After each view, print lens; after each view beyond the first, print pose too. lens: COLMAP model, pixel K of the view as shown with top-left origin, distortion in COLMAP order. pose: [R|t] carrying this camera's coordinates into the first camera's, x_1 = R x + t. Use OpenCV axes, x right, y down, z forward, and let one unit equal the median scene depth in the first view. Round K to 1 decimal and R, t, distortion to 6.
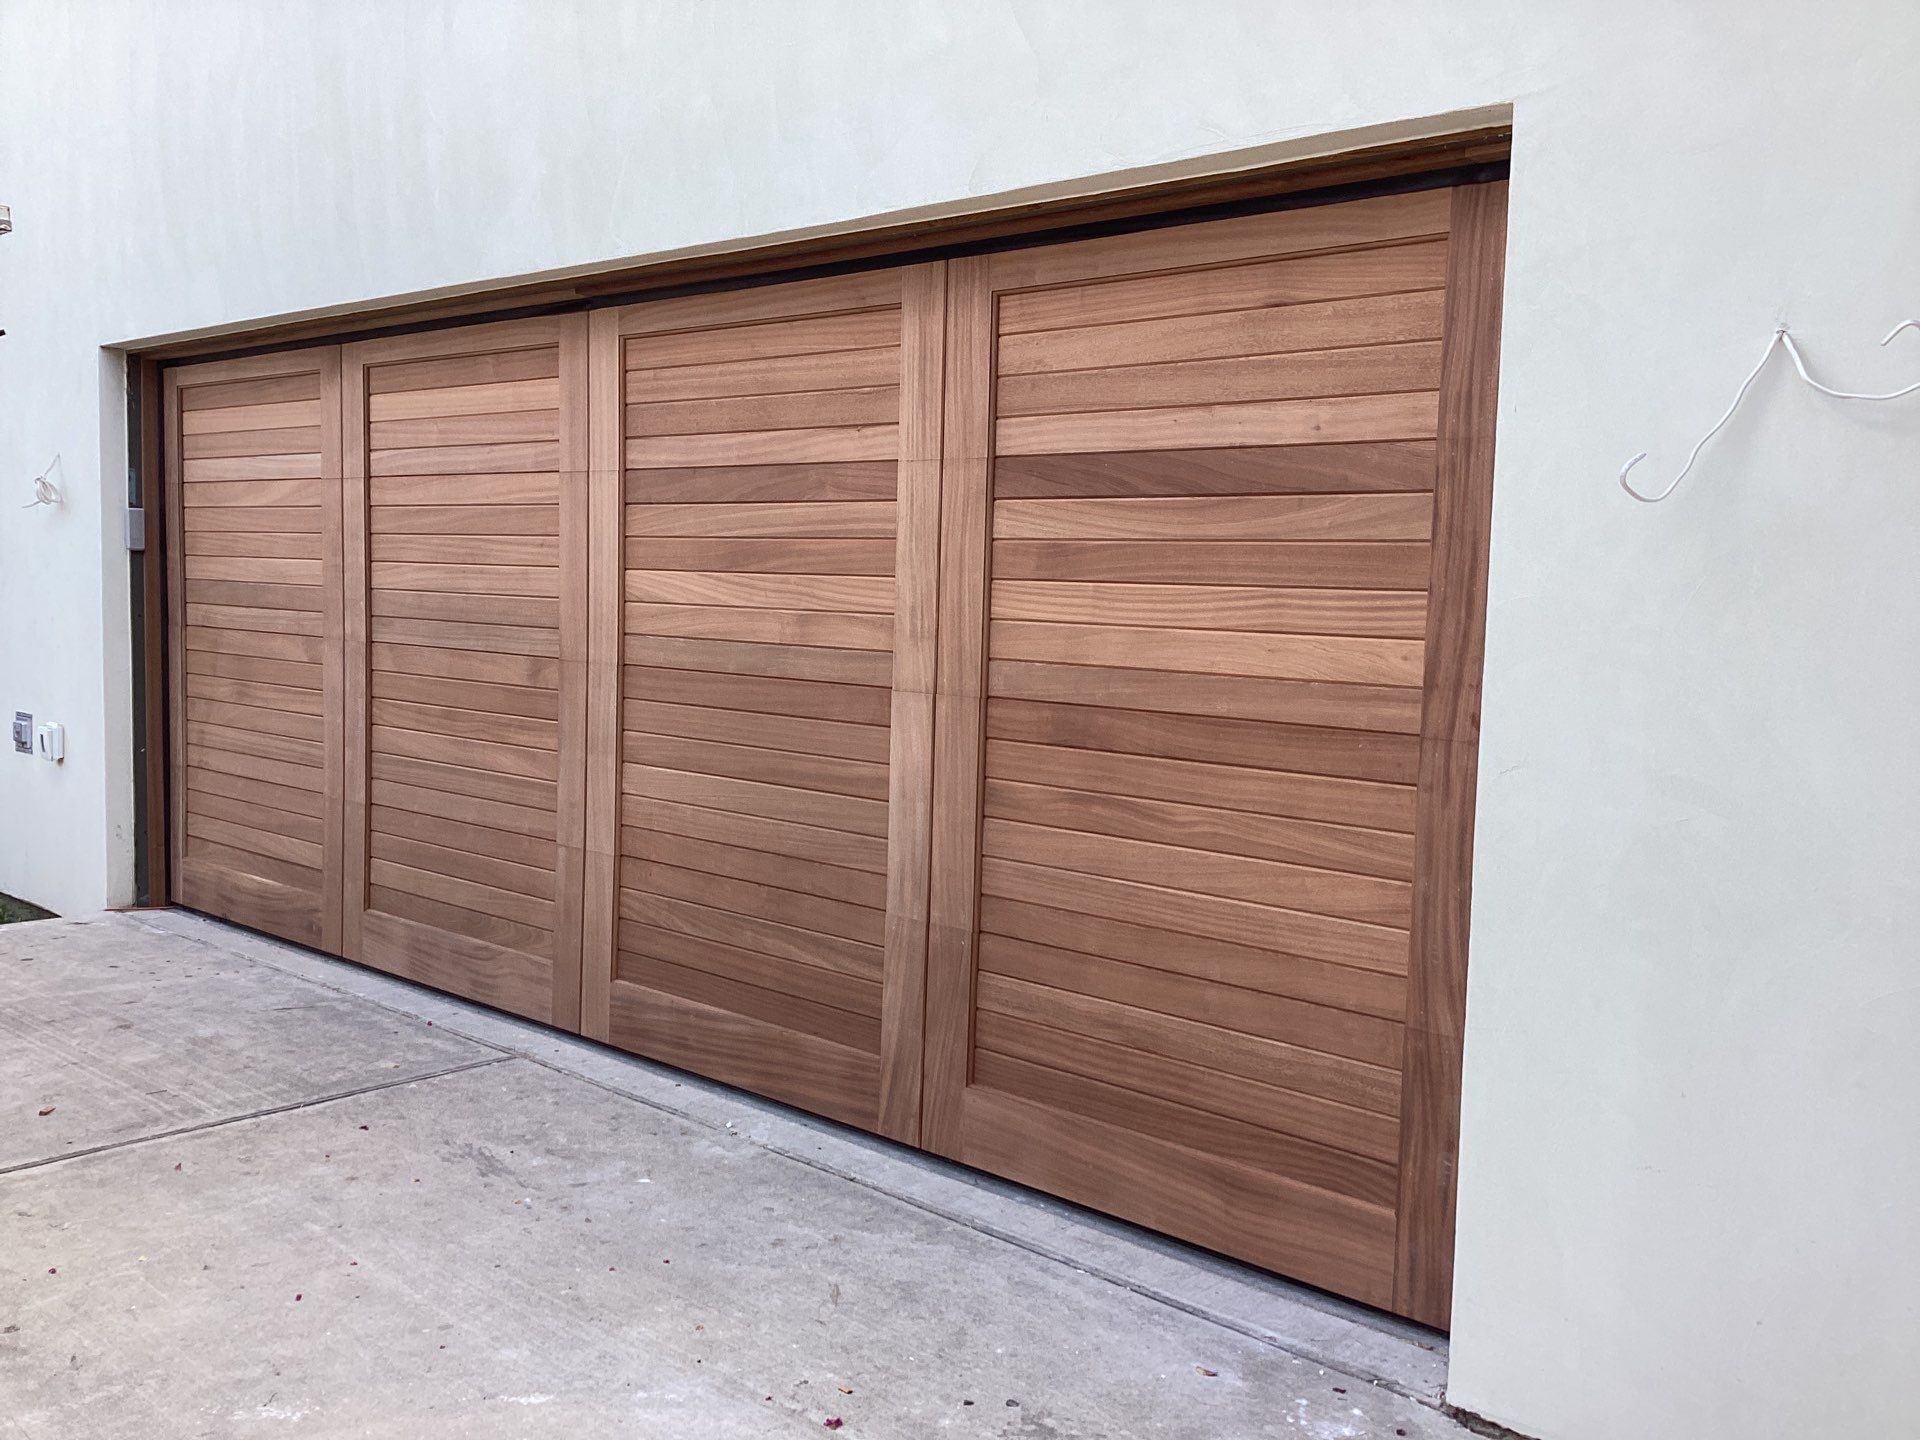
lens RADIAL K [[1754.0, 0, 970.8], [0, 1754.0, 728.1], [0, 0, 1]] dist [0.008574, 0.000000]
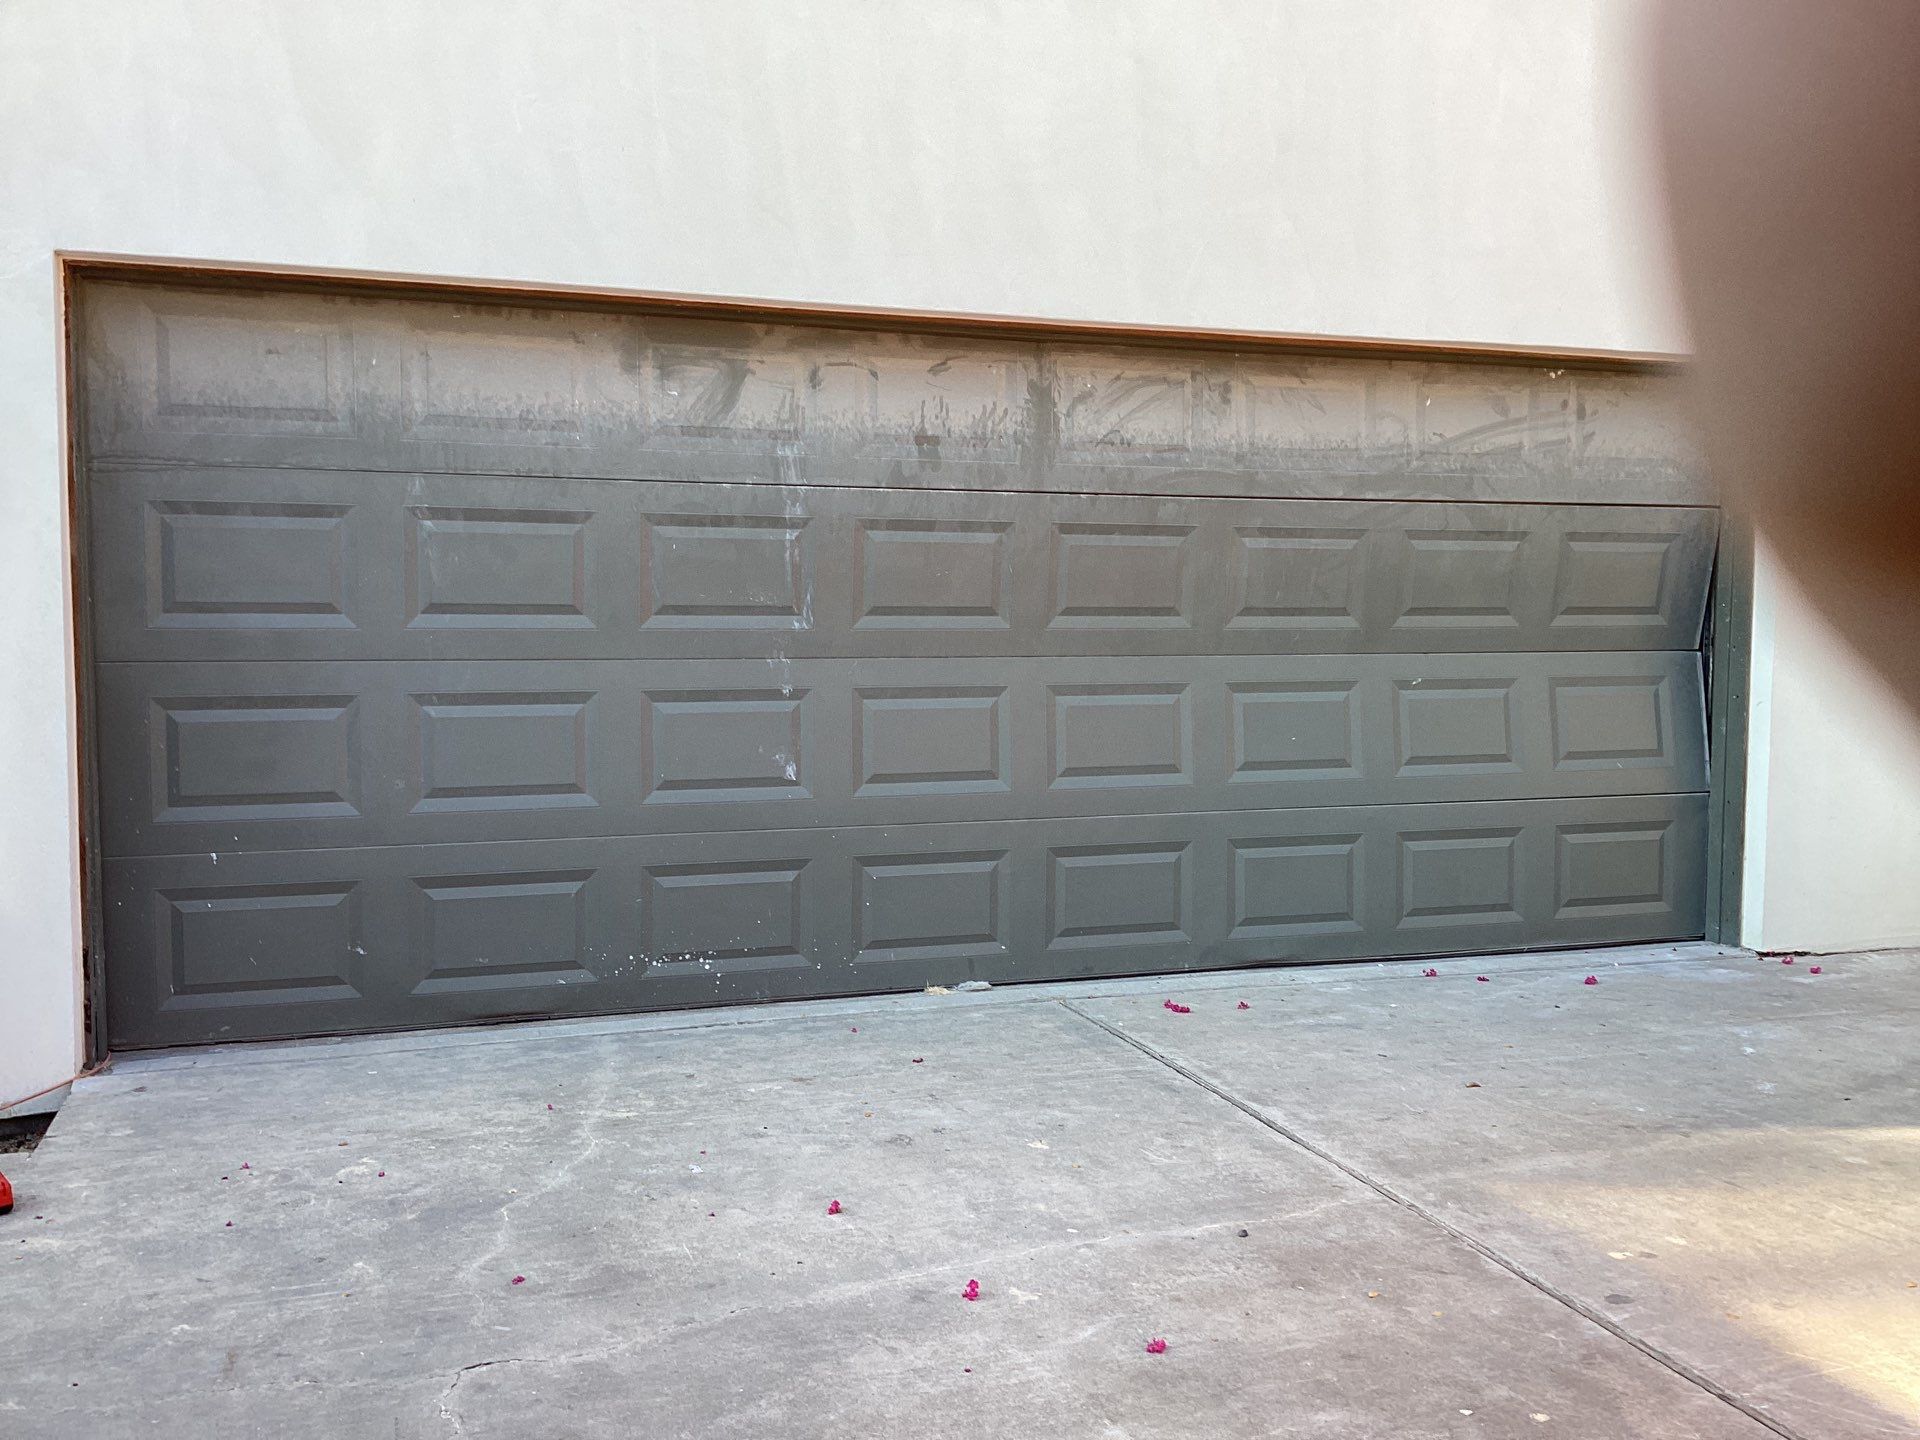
lens RADIAL K [[1728.9, 0, 965.7], [0, 1728.9, 734.9], [0, 0, 1]] dist [0.077356, -0.127977]
pose [[0.471373, -0.089980, 0.877332, -1.503991], [0.083745, 0.994853, 0.057038, -0.064141], [-0.877949, 0.046586, 0.476482, 0.605197]]
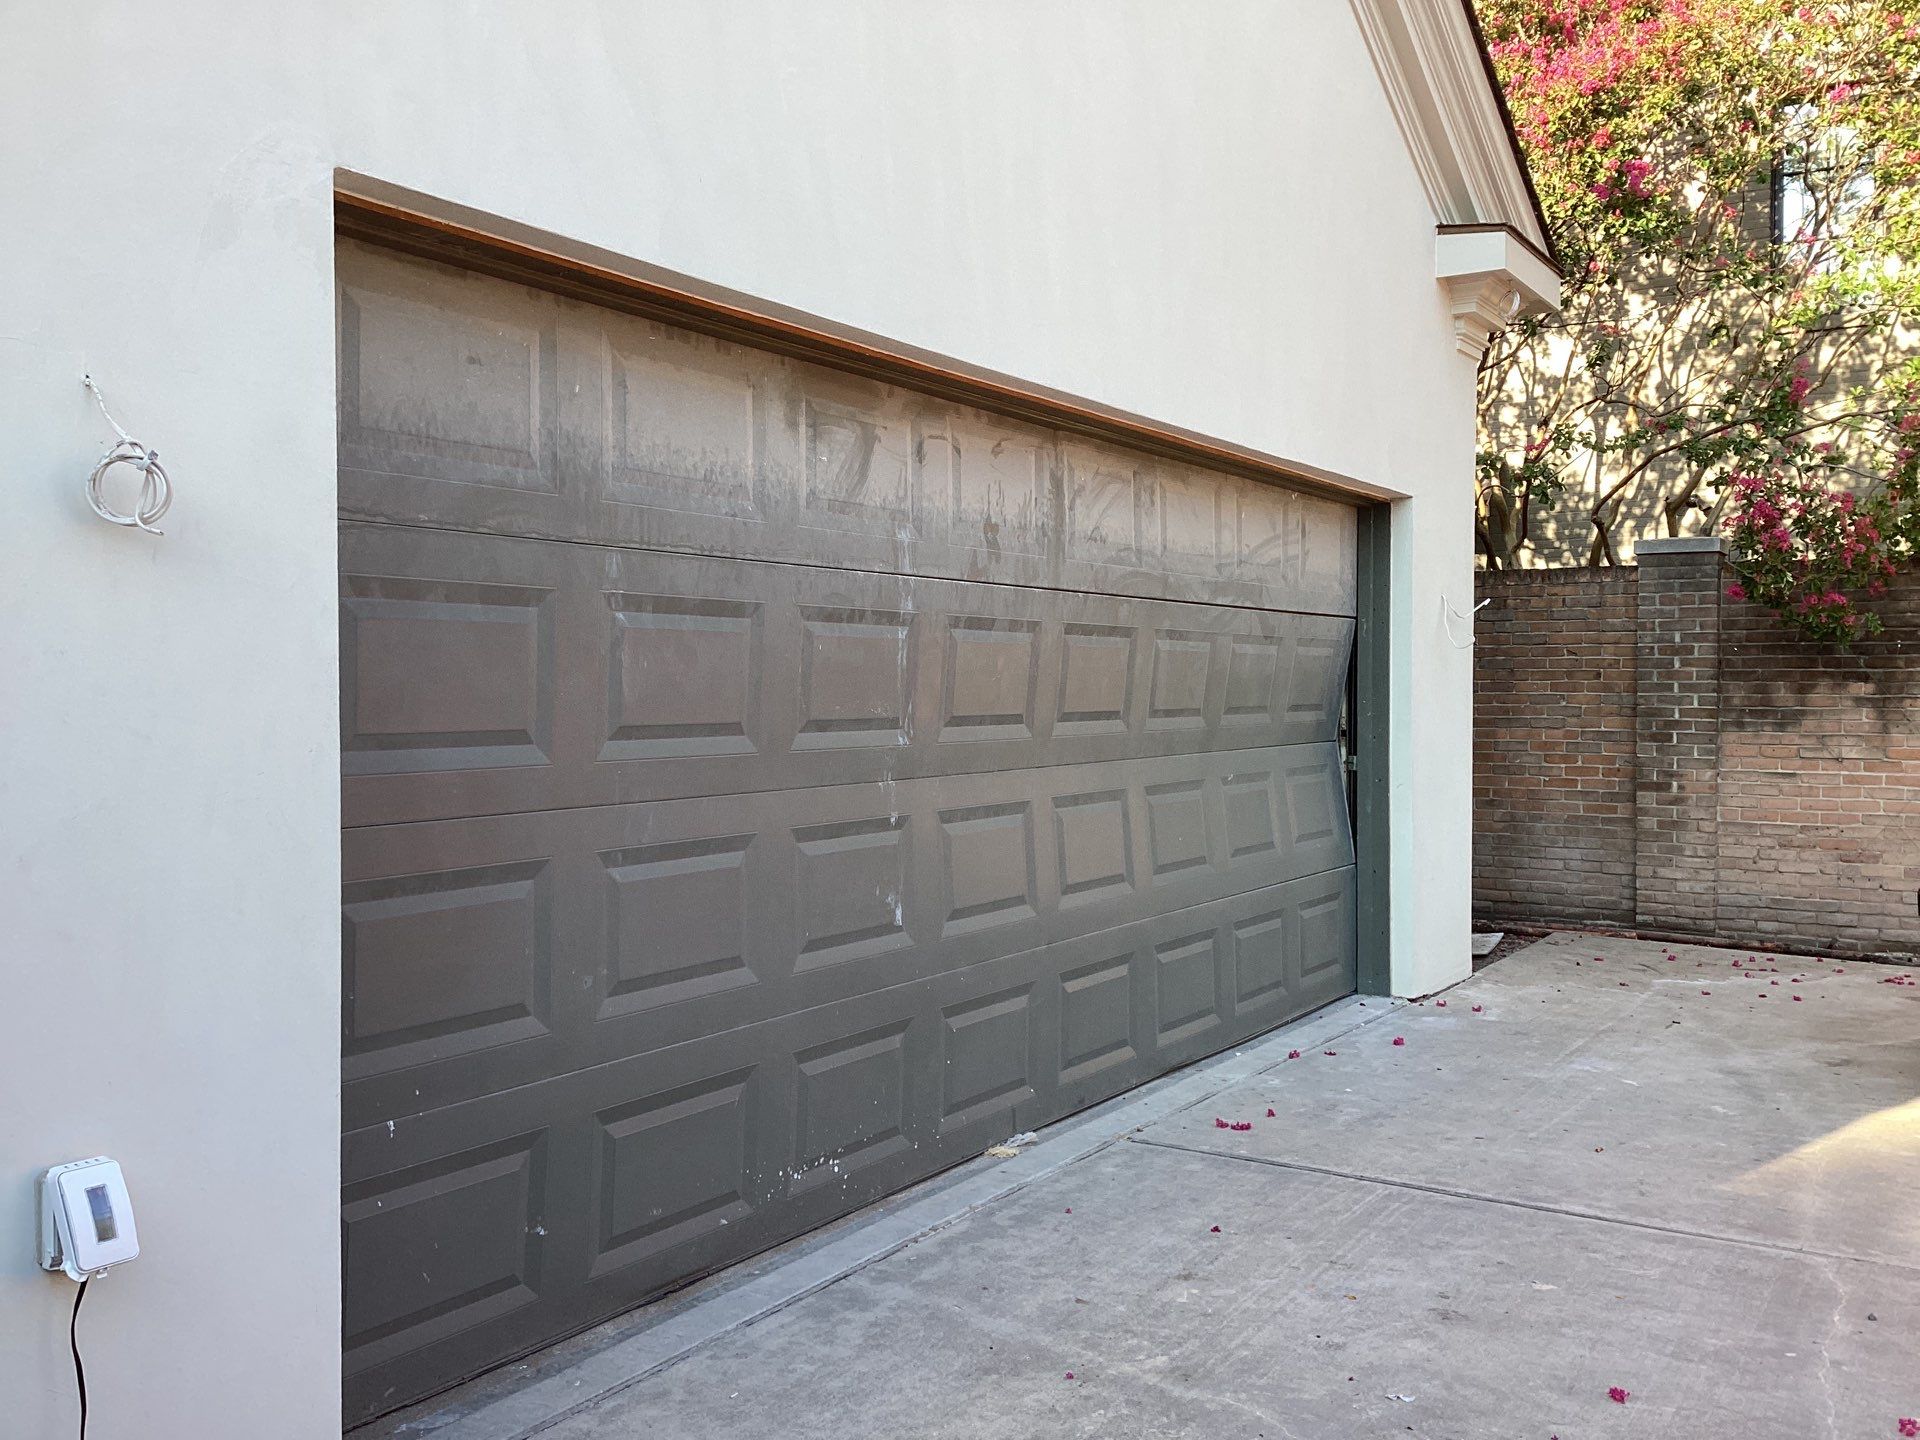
lens RADIAL K [[1754.0, 0, 963.7], [0, 1754.0, 723.9], [0, 0, 1]] dist [0.008574, 0.000000]
pose [[-0.188618, -0.051977, 0.980674, -1.505892], [0.074561, 0.994958, 0.067075, -0.165959], [-0.979216, 0.085771, -0.183792, 1.511029]]
